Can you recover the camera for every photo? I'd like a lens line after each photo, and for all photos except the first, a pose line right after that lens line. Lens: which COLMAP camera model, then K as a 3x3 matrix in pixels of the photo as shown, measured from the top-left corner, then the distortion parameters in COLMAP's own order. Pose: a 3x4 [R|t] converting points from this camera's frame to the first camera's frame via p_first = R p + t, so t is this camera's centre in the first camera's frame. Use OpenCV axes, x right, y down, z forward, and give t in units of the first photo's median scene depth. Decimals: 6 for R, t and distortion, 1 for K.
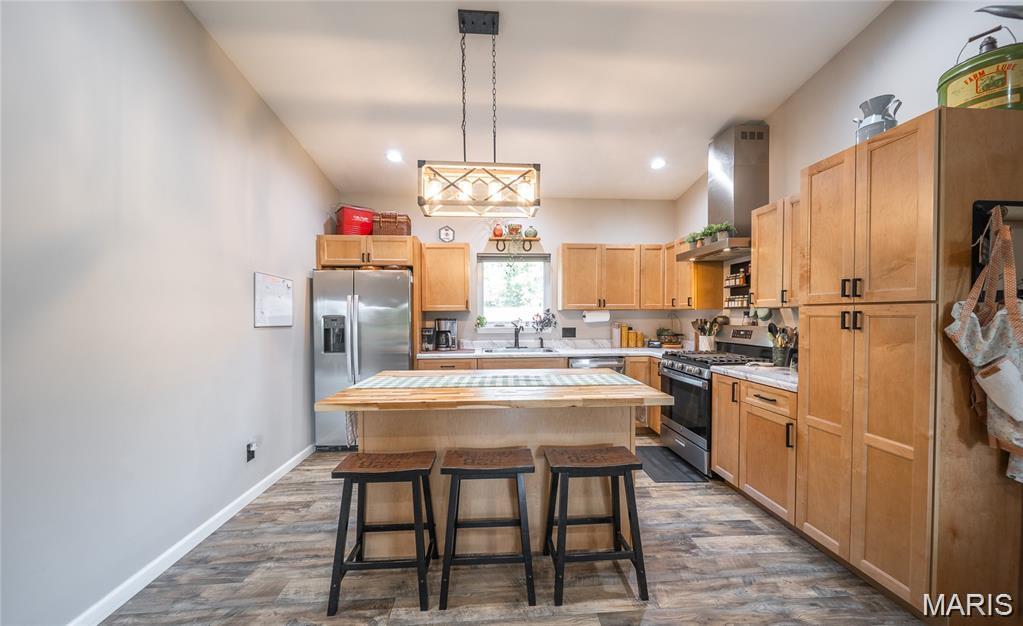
lens RADIAL K [[351.0, 0, 510.9], [0, 351.0, 321.6], [0, 0, 1]] dist [-0.000055, -0.000014]
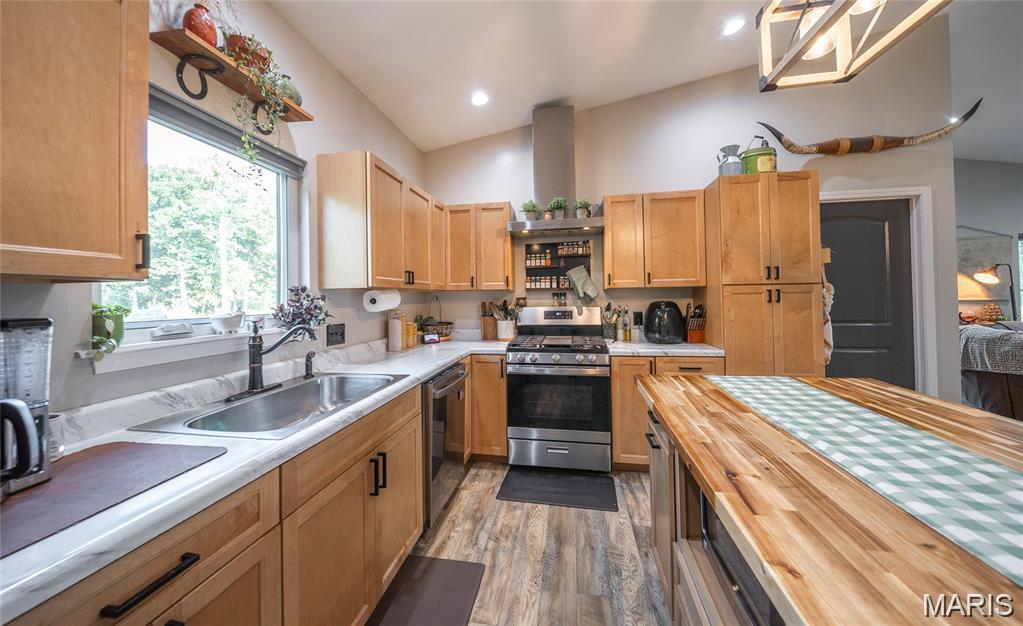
lens RADIAL K [[359.3, 0, 510.8], [0, 359.3, 290.7], [0, 0, 1]] dist [-0.000382, -0.000050]
pose [[0.242182, 0.017518, 0.970073, -0.398743], [0.033170, 0.999103, -0.026323, -0.012590], [-0.969664, 0.038552, 0.241384, 0.970035]]
